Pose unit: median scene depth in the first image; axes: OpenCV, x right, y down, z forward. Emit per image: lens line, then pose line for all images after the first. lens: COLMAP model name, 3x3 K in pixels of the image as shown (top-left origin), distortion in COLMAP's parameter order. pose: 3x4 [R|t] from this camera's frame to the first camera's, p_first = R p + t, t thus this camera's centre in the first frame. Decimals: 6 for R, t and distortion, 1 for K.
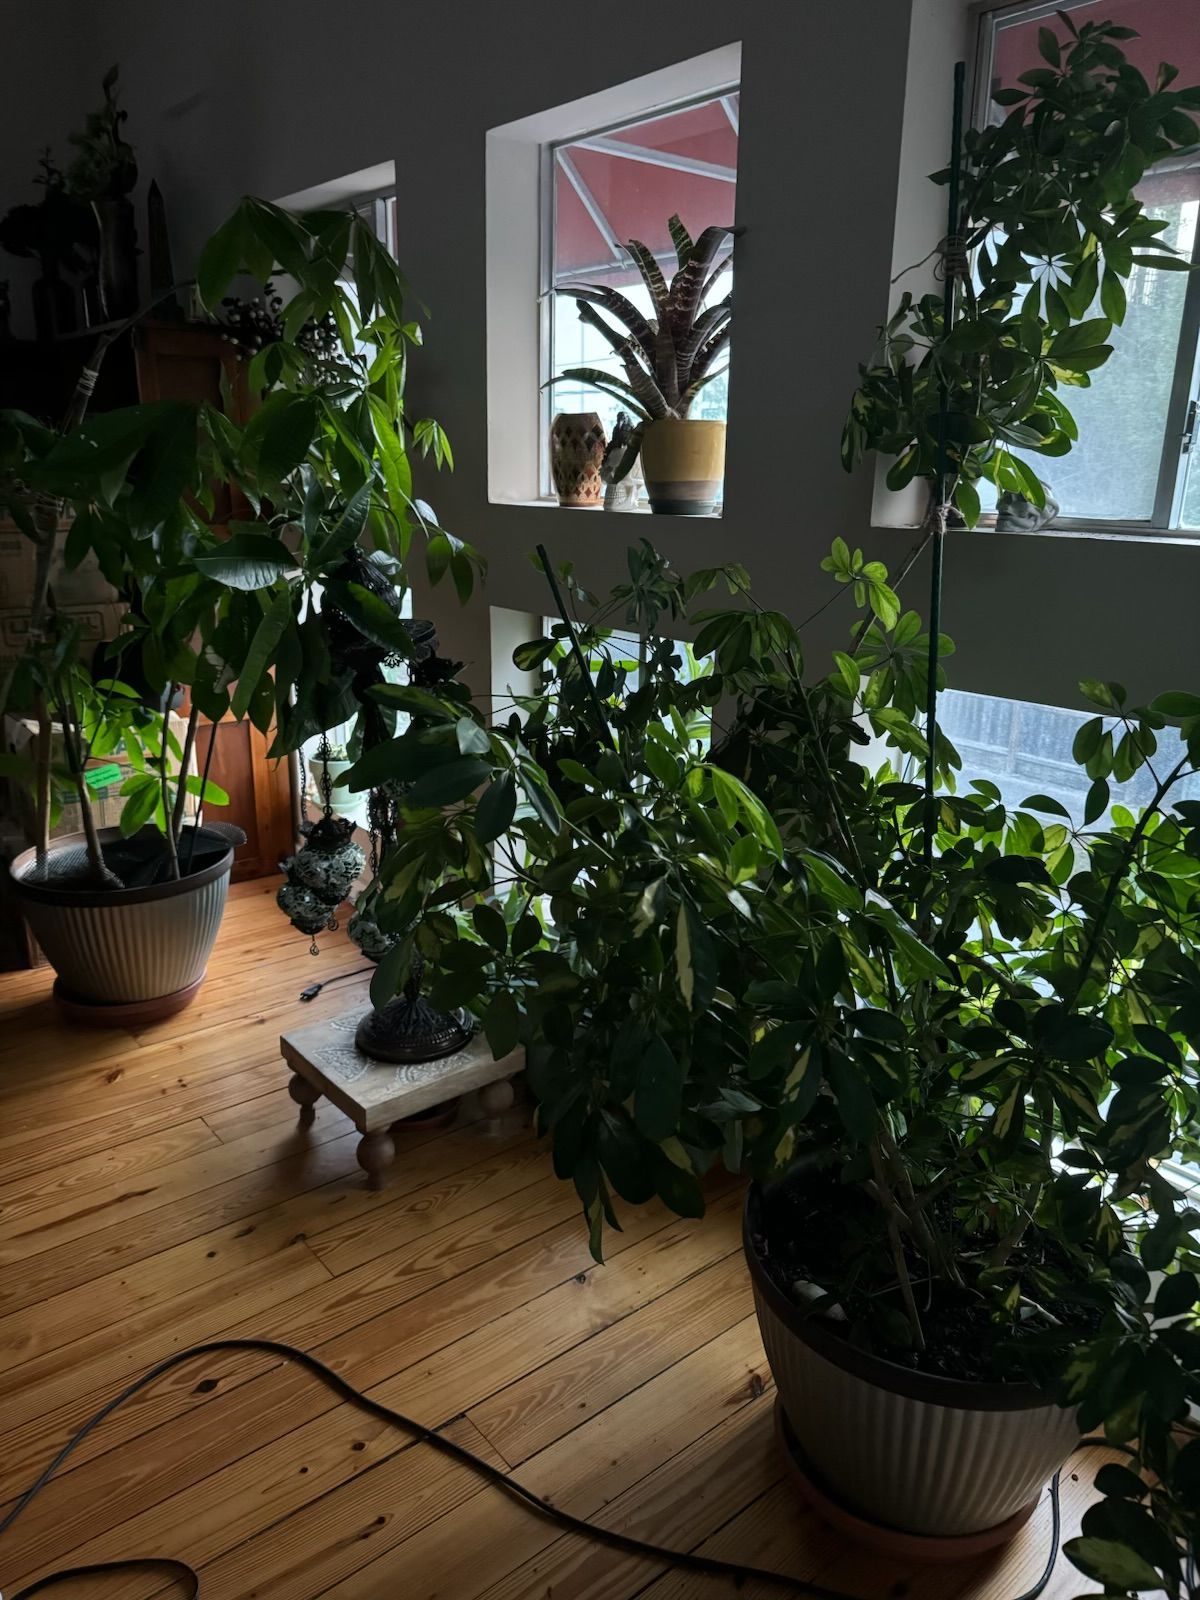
lens RADIAL K [[1140.7, 0, 602.2], [0, 1140.7, 779.5], [0, 0, 1]] dist [-0.006983, -0.004753]
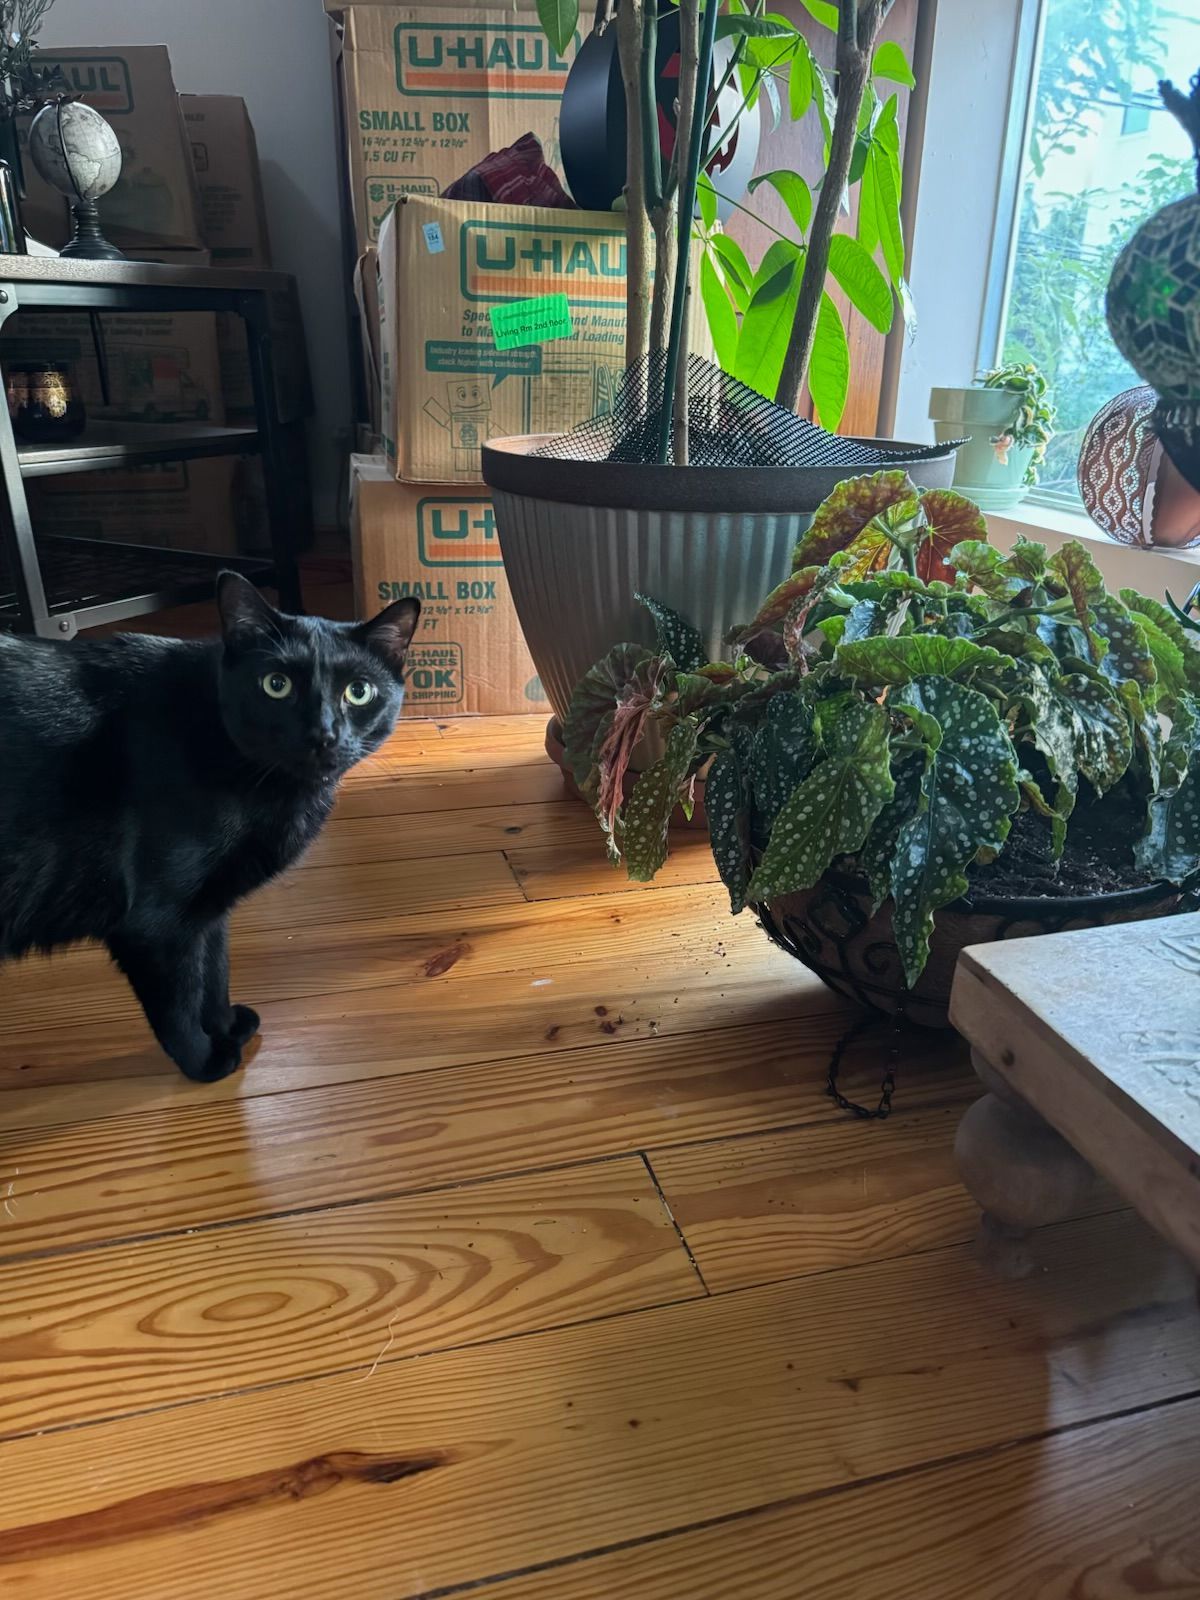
lens RADIAL K [[1154.4, 0, 600.0], [0, 1154.4, 800.0], [0, 0, 1]] dist [0.058226, -0.000570]
pose [[0.912992, 0.154374, -0.377642, -0.237147], [-0.115153, 0.985519, 0.124468, 0.150838], [0.391388, -0.070152, 0.917548, 0.651440]]
